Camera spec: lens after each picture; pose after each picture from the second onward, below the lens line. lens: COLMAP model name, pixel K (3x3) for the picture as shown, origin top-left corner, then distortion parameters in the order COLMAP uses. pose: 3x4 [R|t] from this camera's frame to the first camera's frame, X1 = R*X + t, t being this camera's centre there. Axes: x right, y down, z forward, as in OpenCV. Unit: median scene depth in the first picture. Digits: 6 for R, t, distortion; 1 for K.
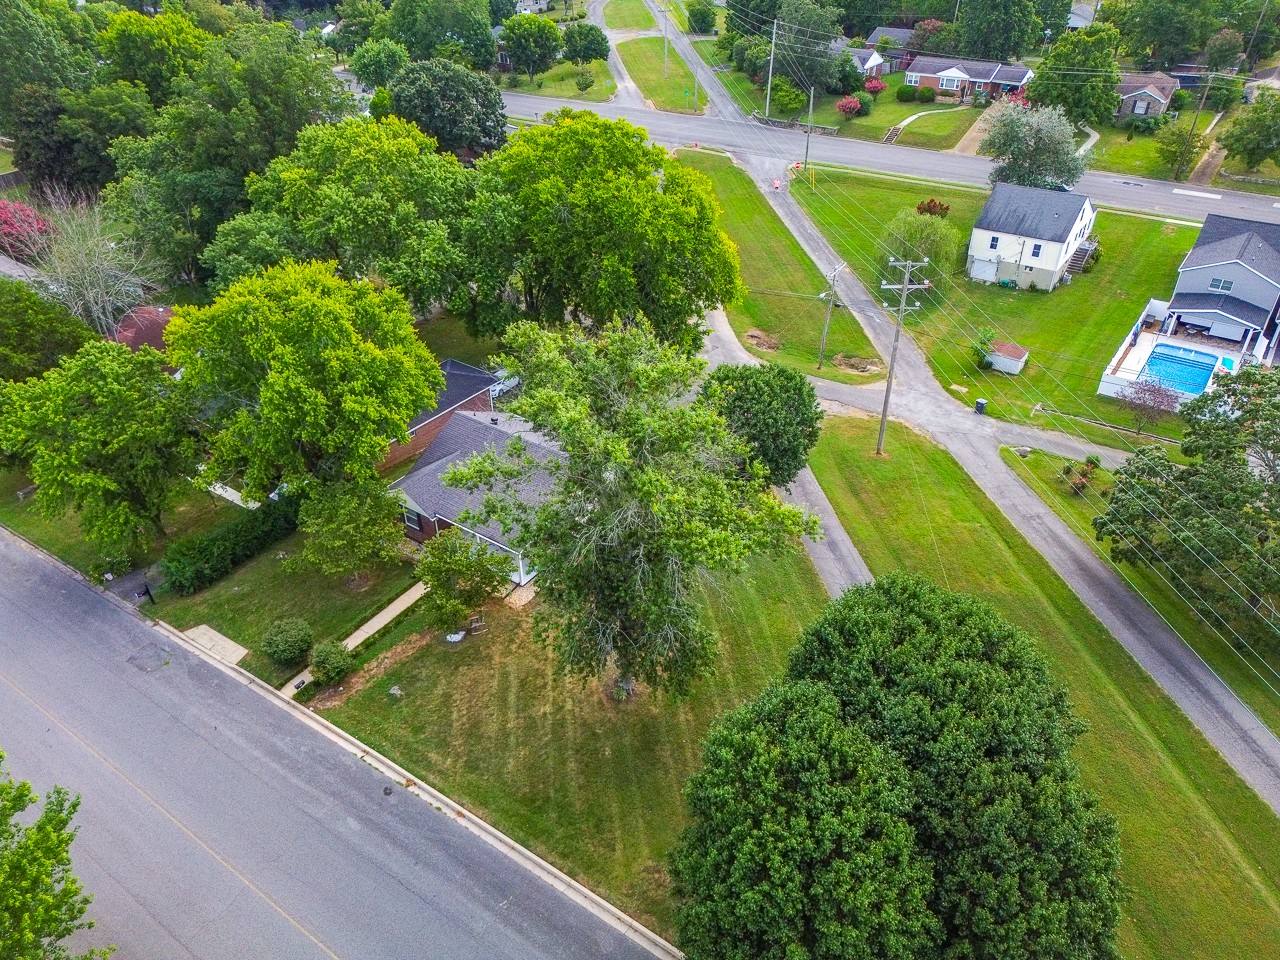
lens RADIAL K [[915.7, 0, 645.6], [0, 915.7, 480.1], [0, 0, 1]] dist [0.051910, -0.037320]
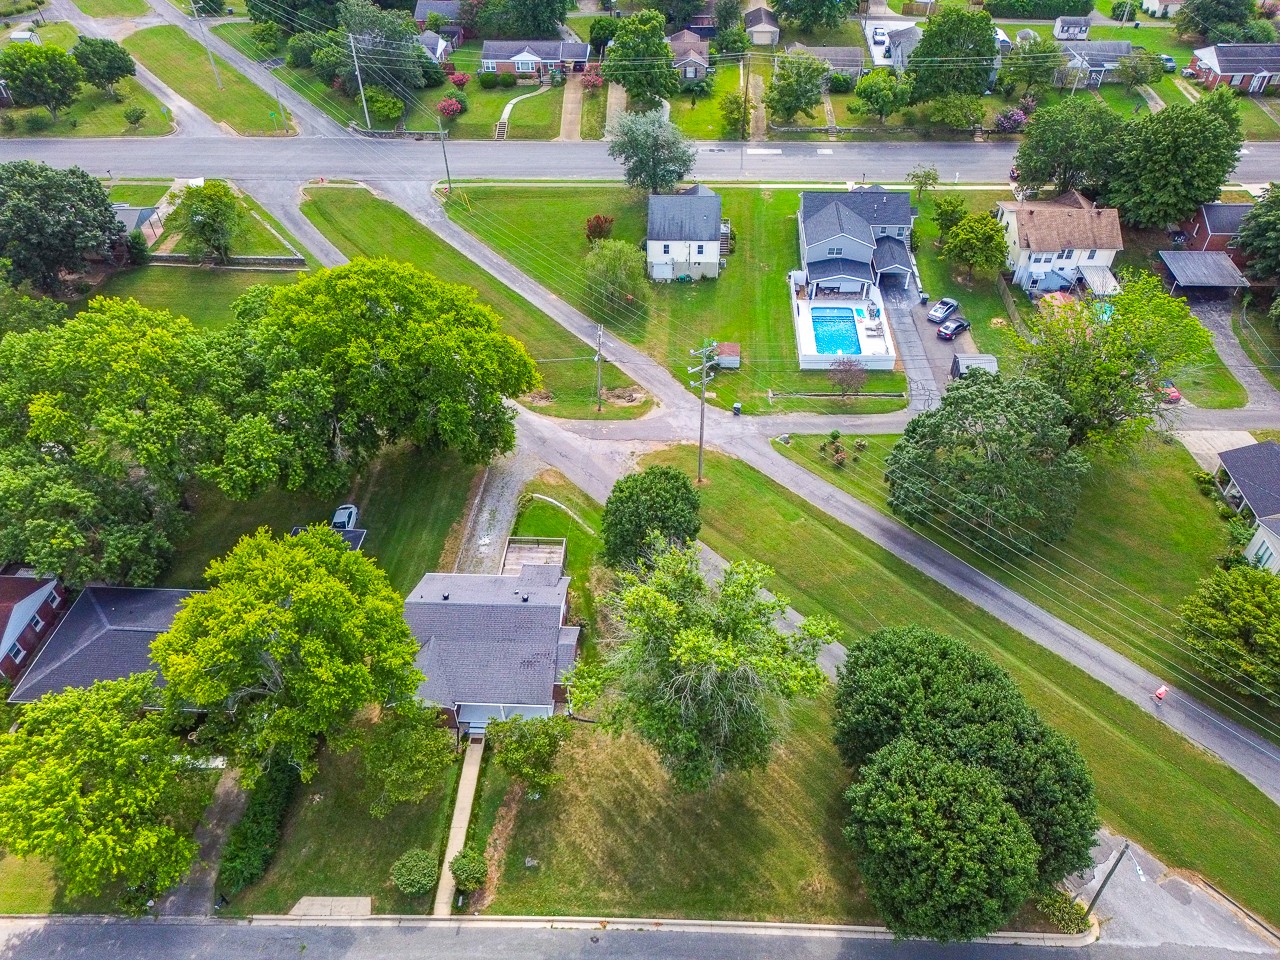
lens RADIAL K [[915.7, 0, 645.6], [0, 915.7, 480.1], [0, 0, 1]] dist [0.051910, -0.037320]
pose [[0.840218, -0.360091, 0.405423, -0.241790], [0.300052, 0.931520, 0.205520, -0.235718], [-0.451666, -0.051034, 0.890727, -0.066490]]
